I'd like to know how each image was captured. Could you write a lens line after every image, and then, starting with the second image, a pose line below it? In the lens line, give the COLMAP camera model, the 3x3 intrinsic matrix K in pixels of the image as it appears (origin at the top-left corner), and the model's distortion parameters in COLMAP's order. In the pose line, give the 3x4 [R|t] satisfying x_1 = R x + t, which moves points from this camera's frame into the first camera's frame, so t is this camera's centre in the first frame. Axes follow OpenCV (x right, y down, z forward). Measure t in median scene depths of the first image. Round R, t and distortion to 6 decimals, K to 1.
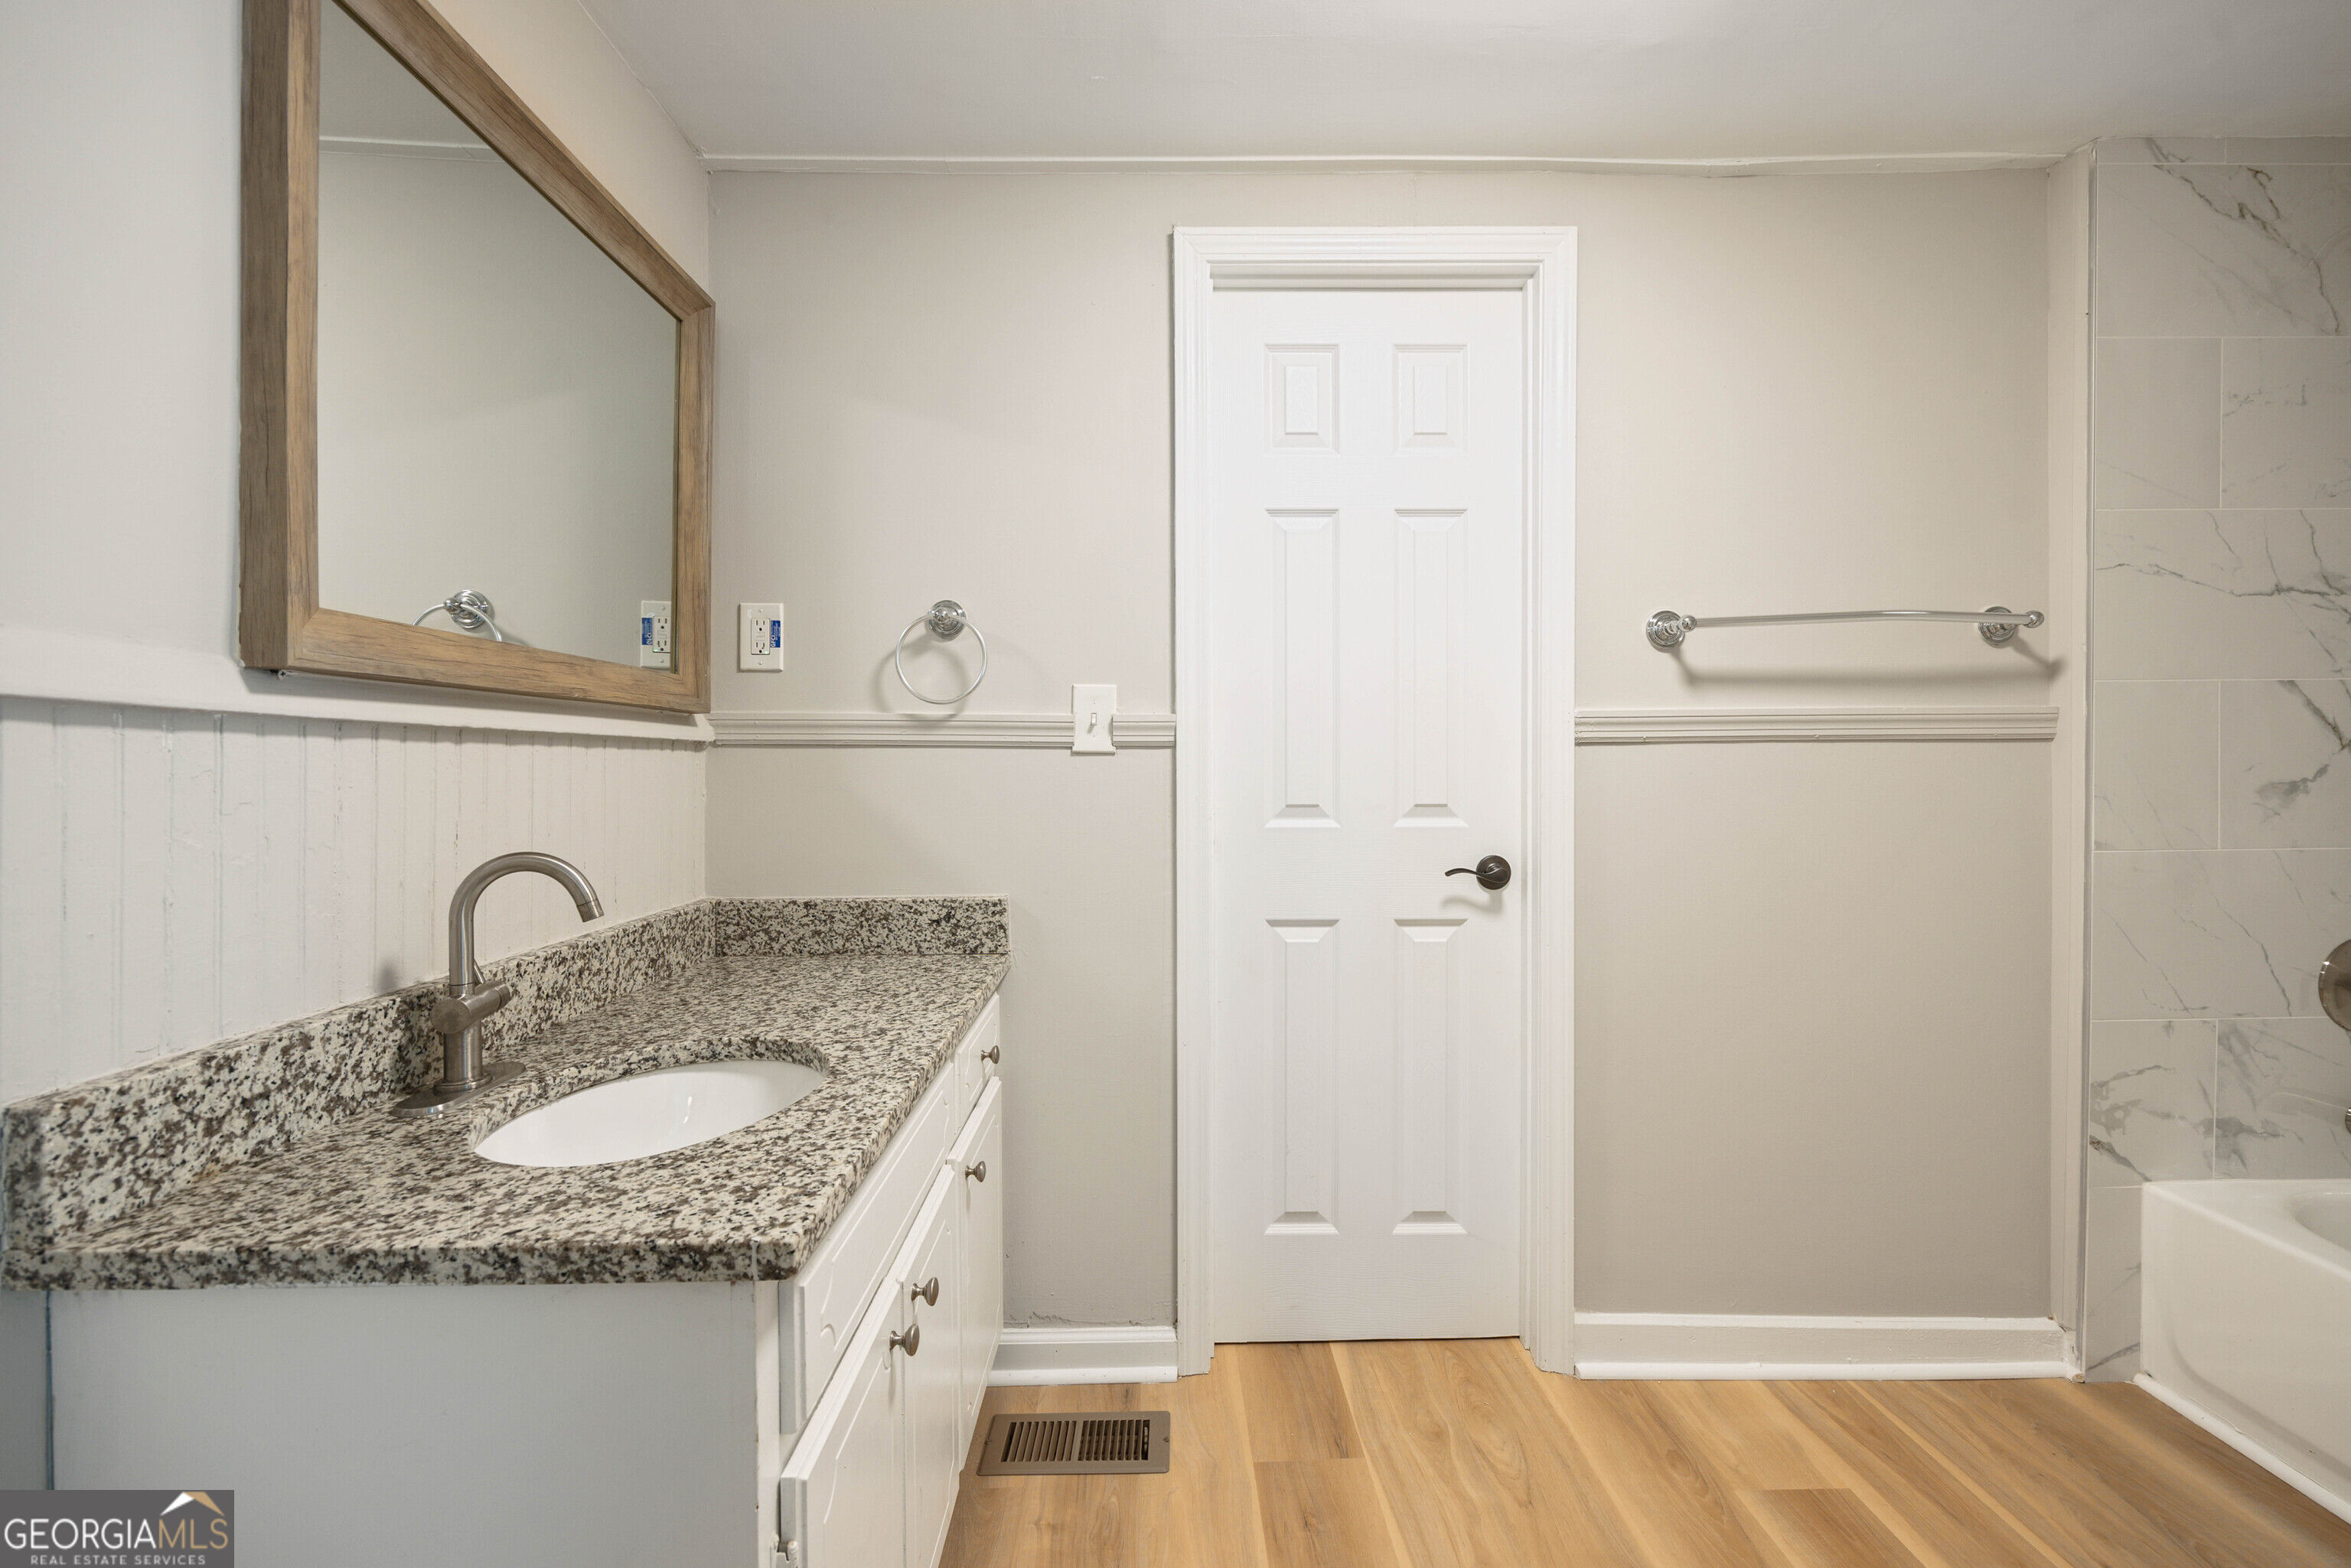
lens RADIAL K [[909.6, 0, 1148.3], [0, 909.6, 774.8], [0, 0, 1]] dist [-0.000546, 0.000117]
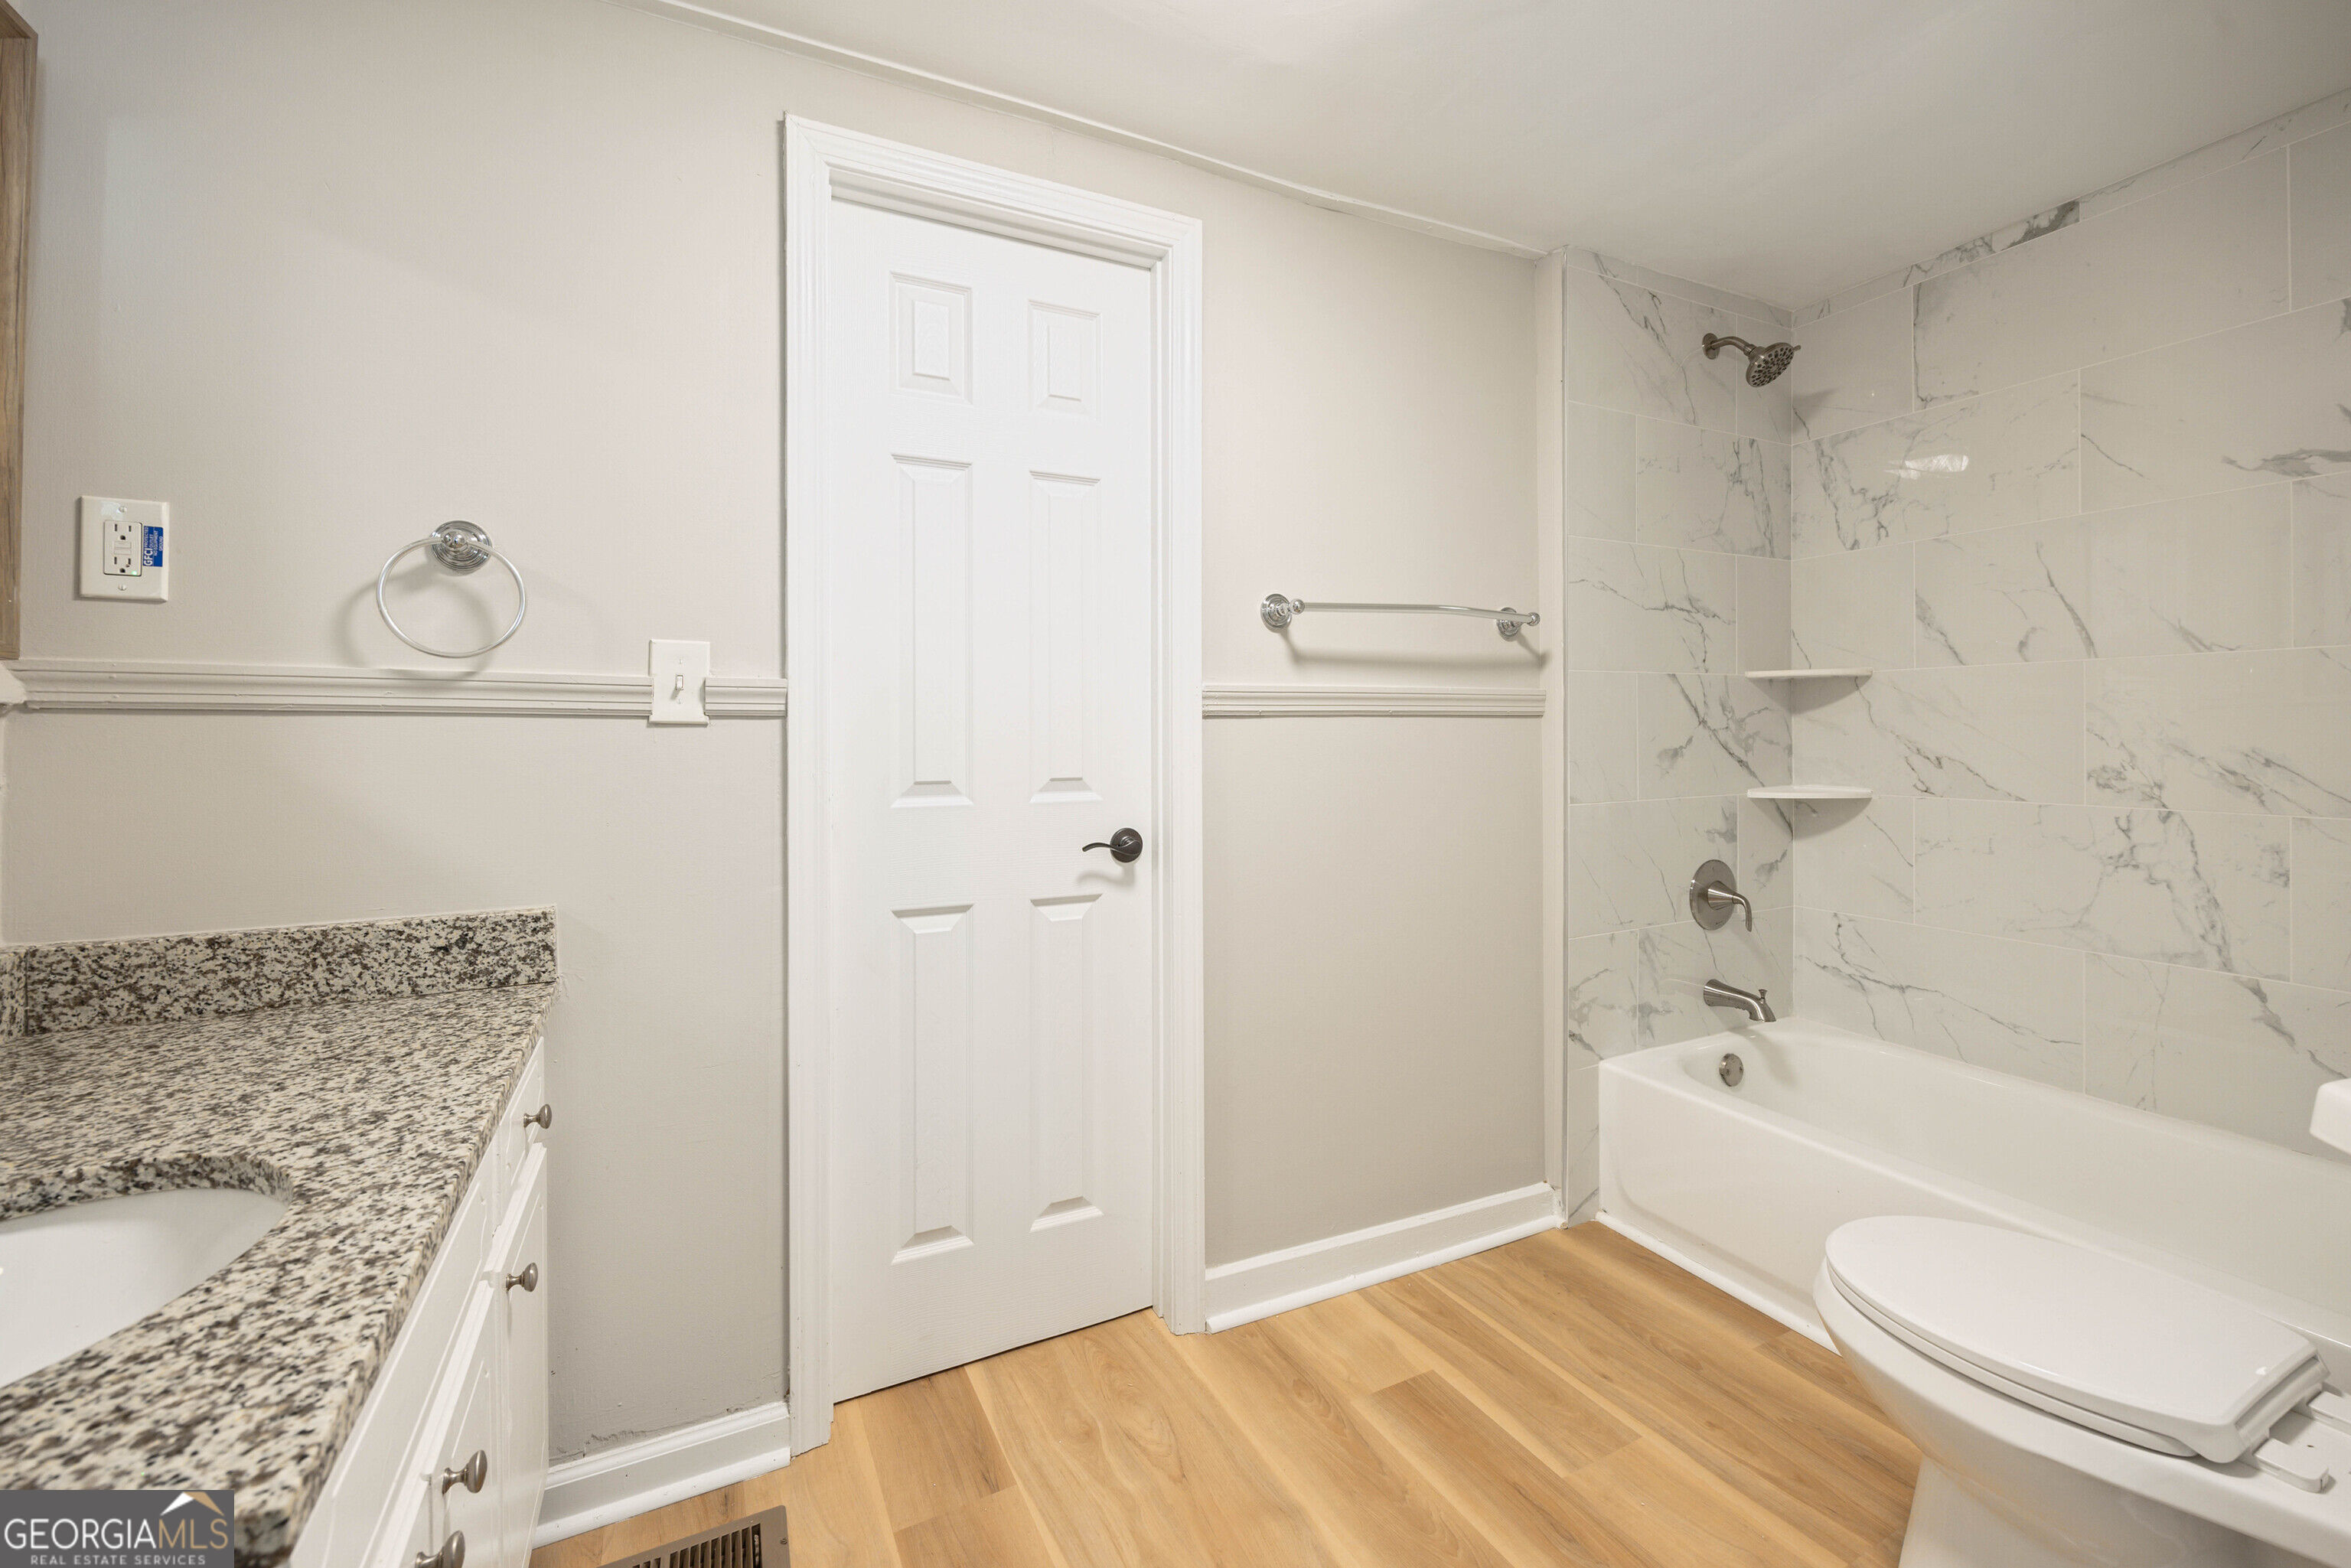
lens RADIAL K [[935.5, 0, 1128.0], [0, 935.5, 735.1], [0, 0, 1]] dist [-0.002024, -0.000279]
pose [[0.903048, -0.000943, 0.429539, -0.069930], [0.006783, 0.999904, -0.012065, -0.001119], [-0.429486, 0.013809, 0.902968, 0.082353]]
